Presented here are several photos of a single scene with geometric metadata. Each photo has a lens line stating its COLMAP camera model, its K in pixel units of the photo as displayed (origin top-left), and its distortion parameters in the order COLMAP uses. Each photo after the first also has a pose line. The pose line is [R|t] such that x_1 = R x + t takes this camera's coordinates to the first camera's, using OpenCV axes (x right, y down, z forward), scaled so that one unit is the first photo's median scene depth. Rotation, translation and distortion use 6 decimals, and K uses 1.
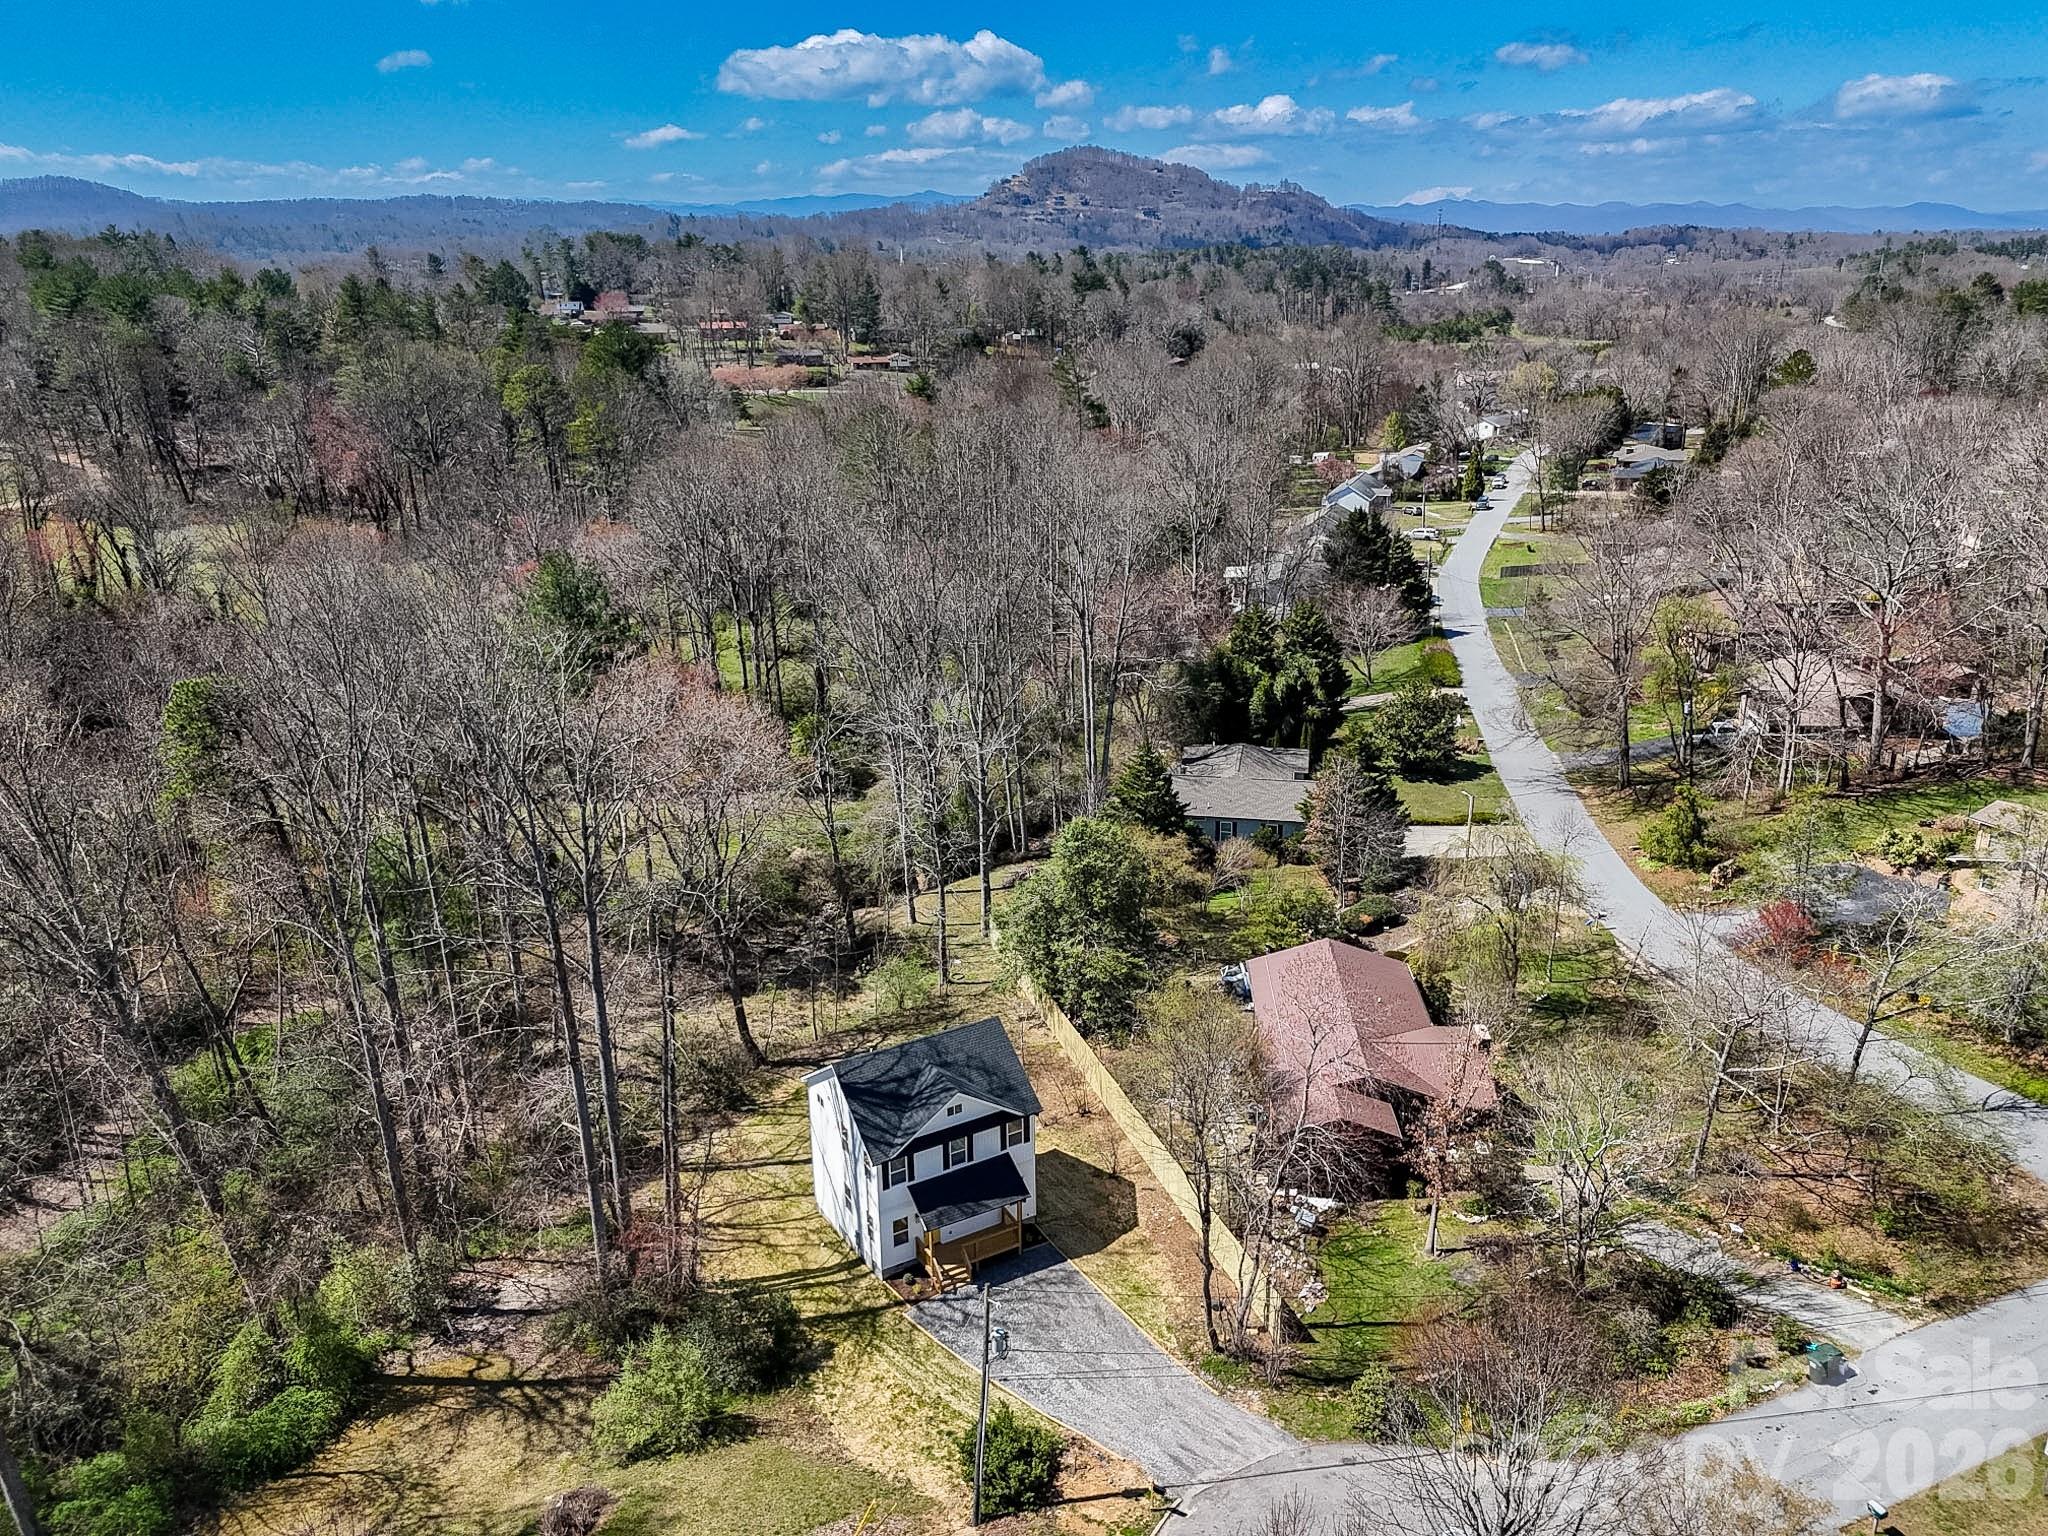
lens RADIAL K [[1505.0, 0, 1042.1], [0, 1505.0, 765.9], [0, 0, 1]] dist [0.047443, -0.006668]
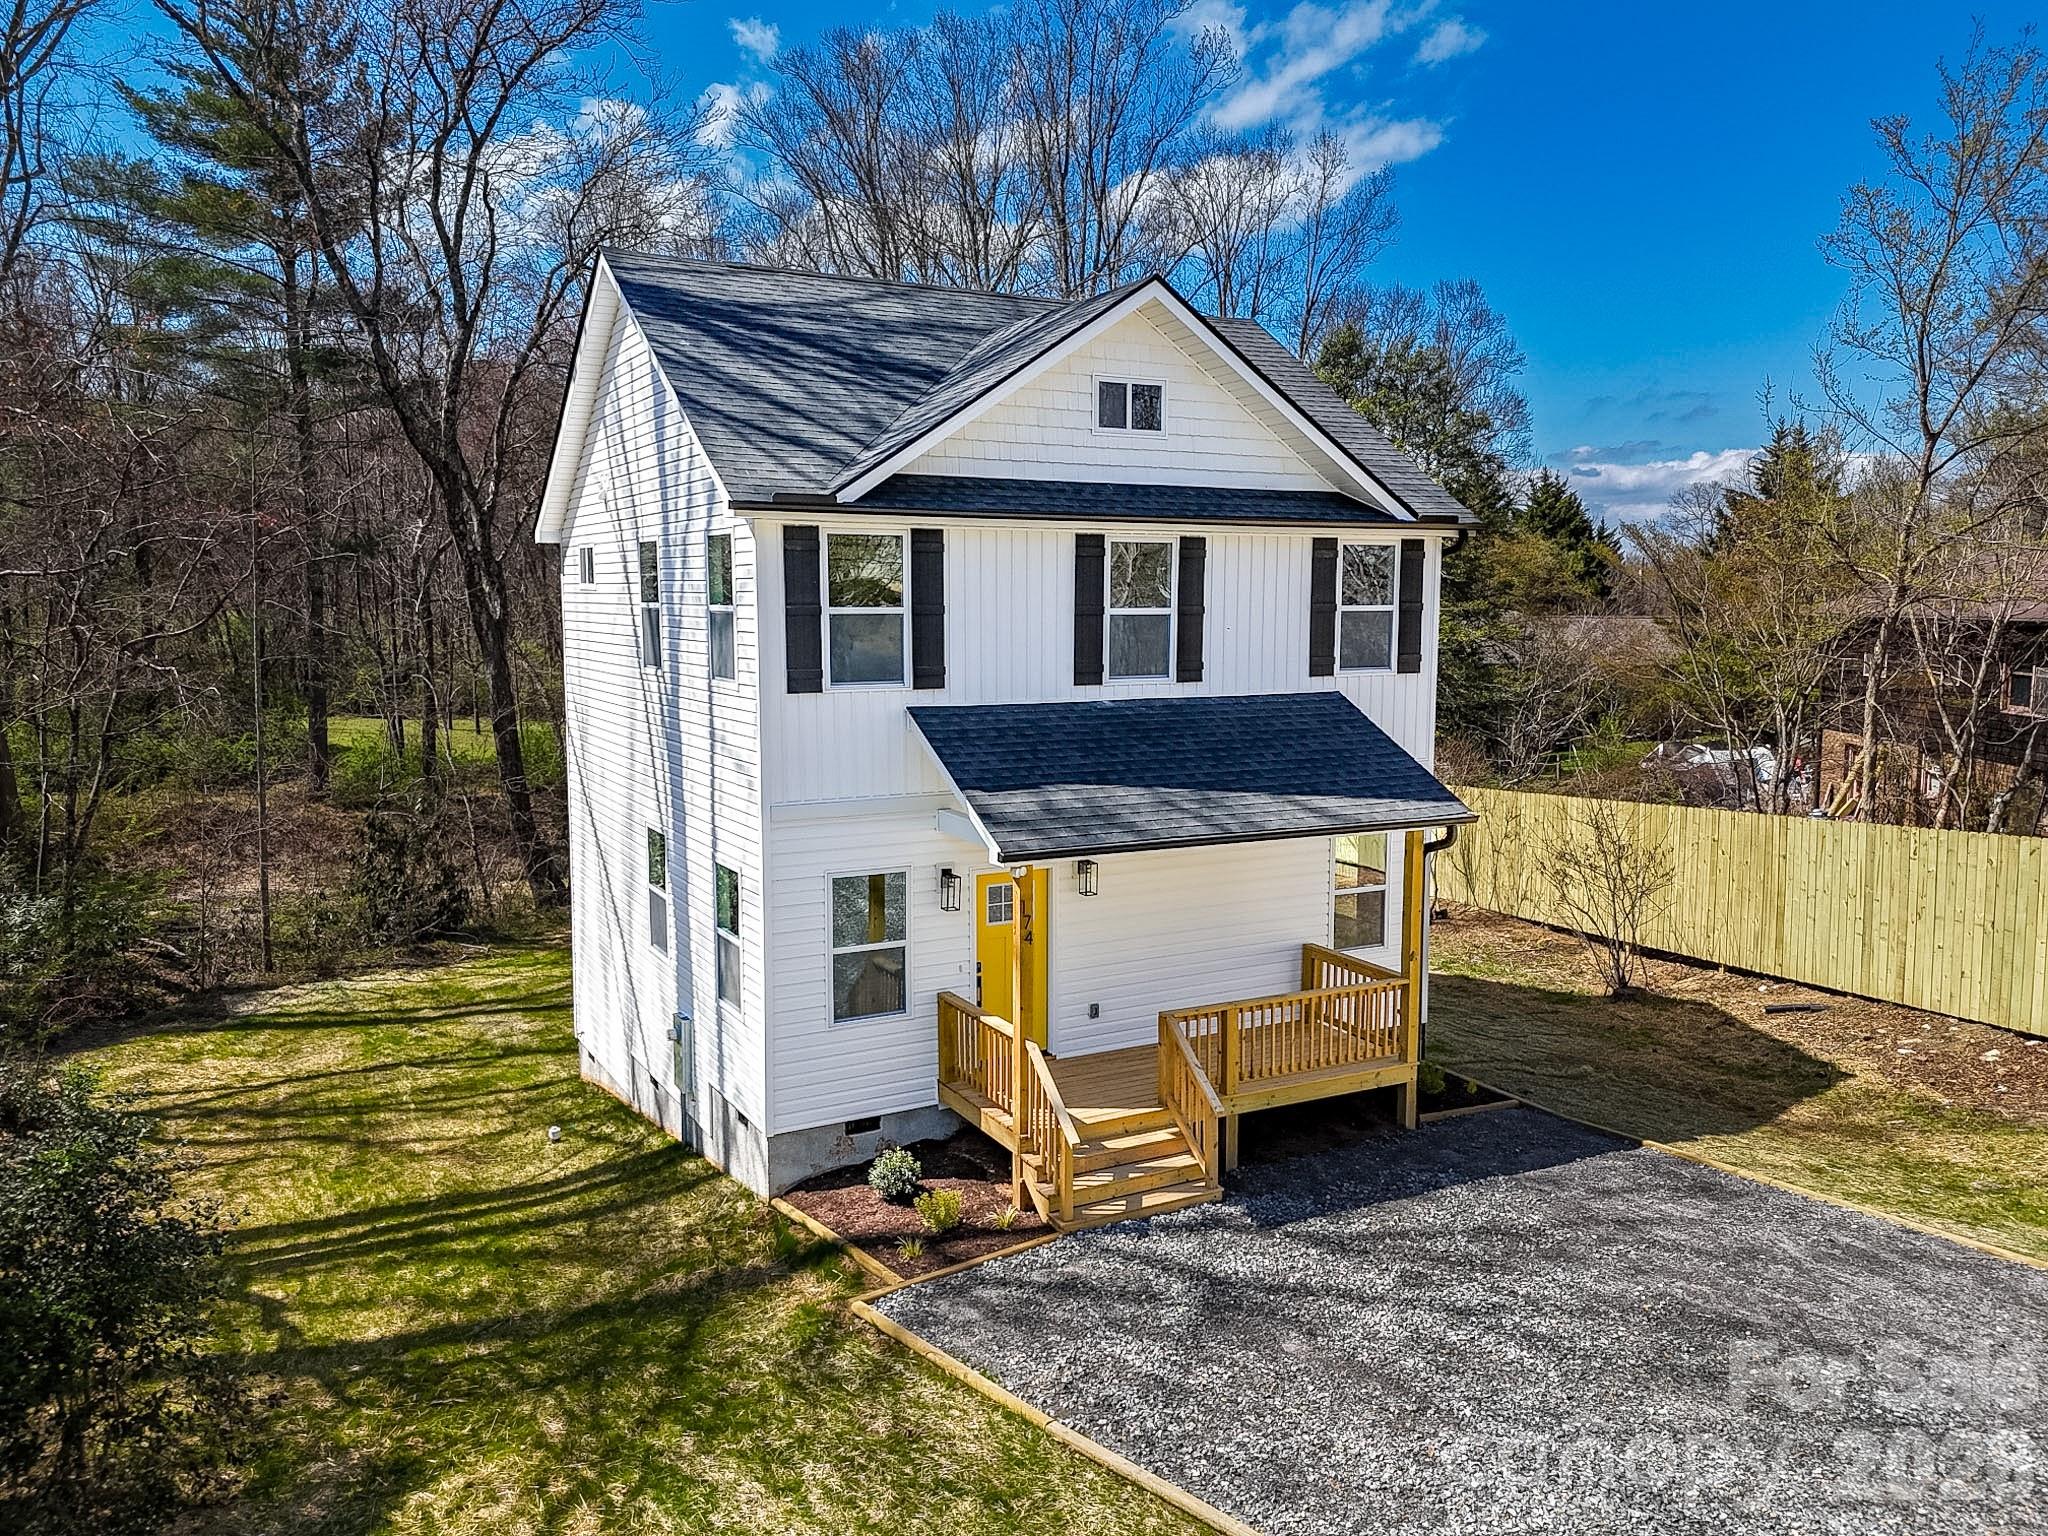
lens RADIAL K [[1505.0, 0, 1027.2], [0, 1505.0, 777.9], [0, 0, 1]] dist [0.047443, -0.006668]
pose [[0.999729, 0.015206, -0.017626, -0.068049], [-0.018370, 0.980407, -0.196124, 0.324290], [0.014298, 0.196395, 0.980421, 0.788117]]
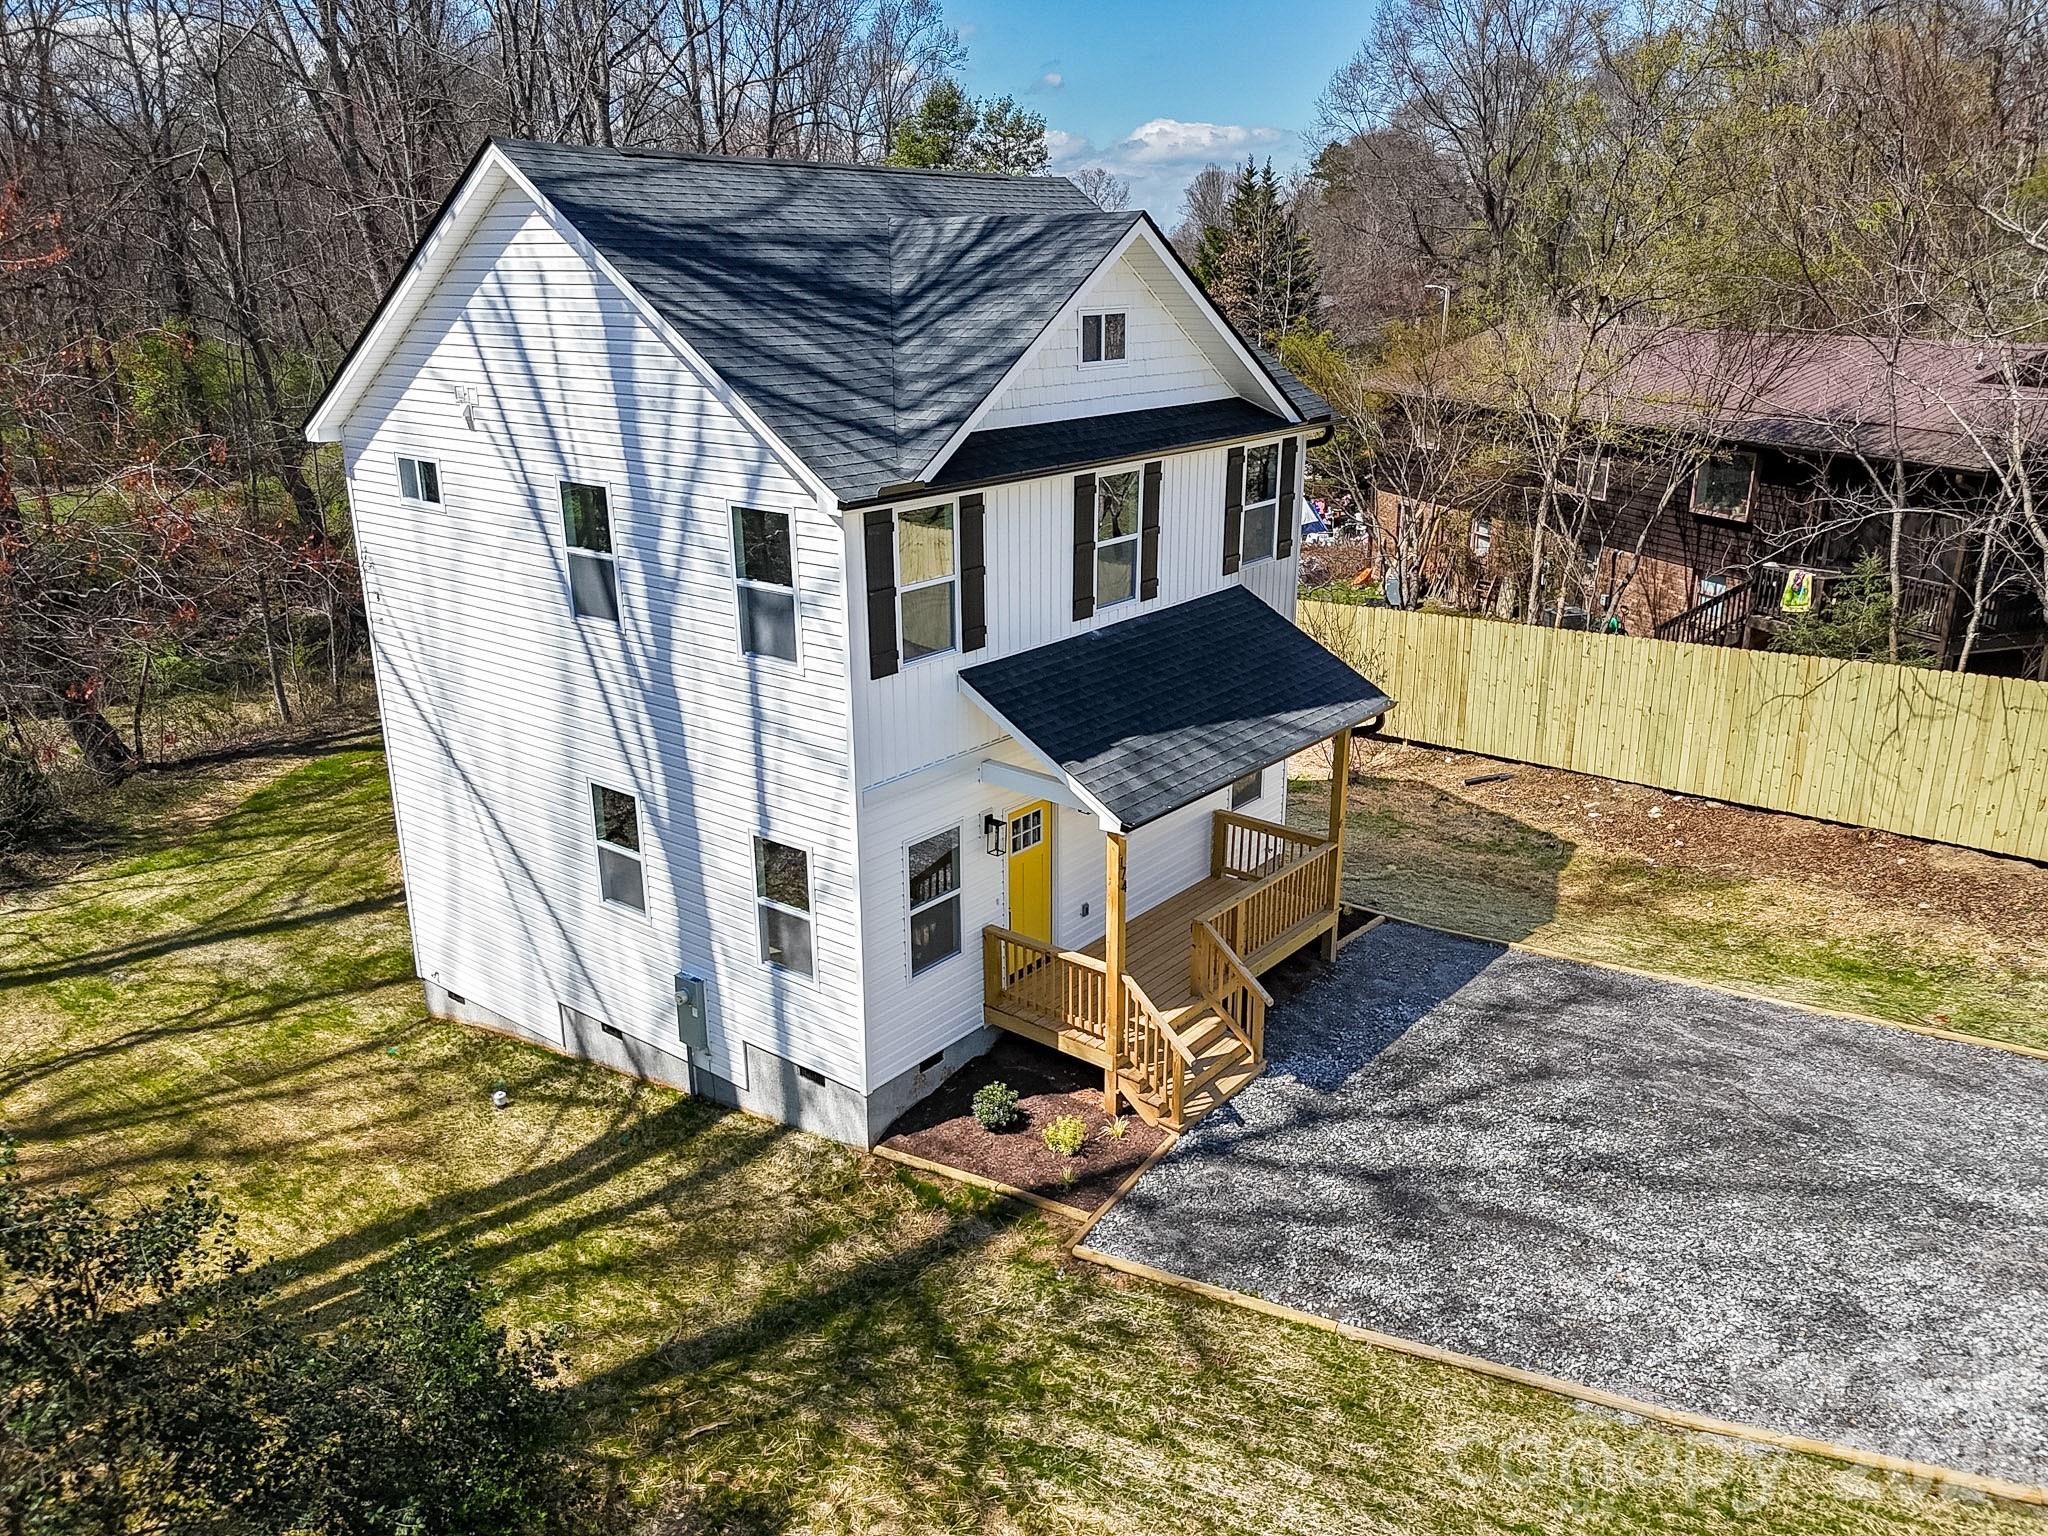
lens RADIAL K [[1505.0, 0, 1045.5], [0, 1505.0, 765.4], [0, 0, 1]] dist [0.047443, -0.006668]
pose [[0.927961, -0.108319, 0.356590, -0.153057], [0.110077, 0.993803, 0.015424, 0.285885], [-0.356051, 0.024939, 0.934134, 0.788280]]
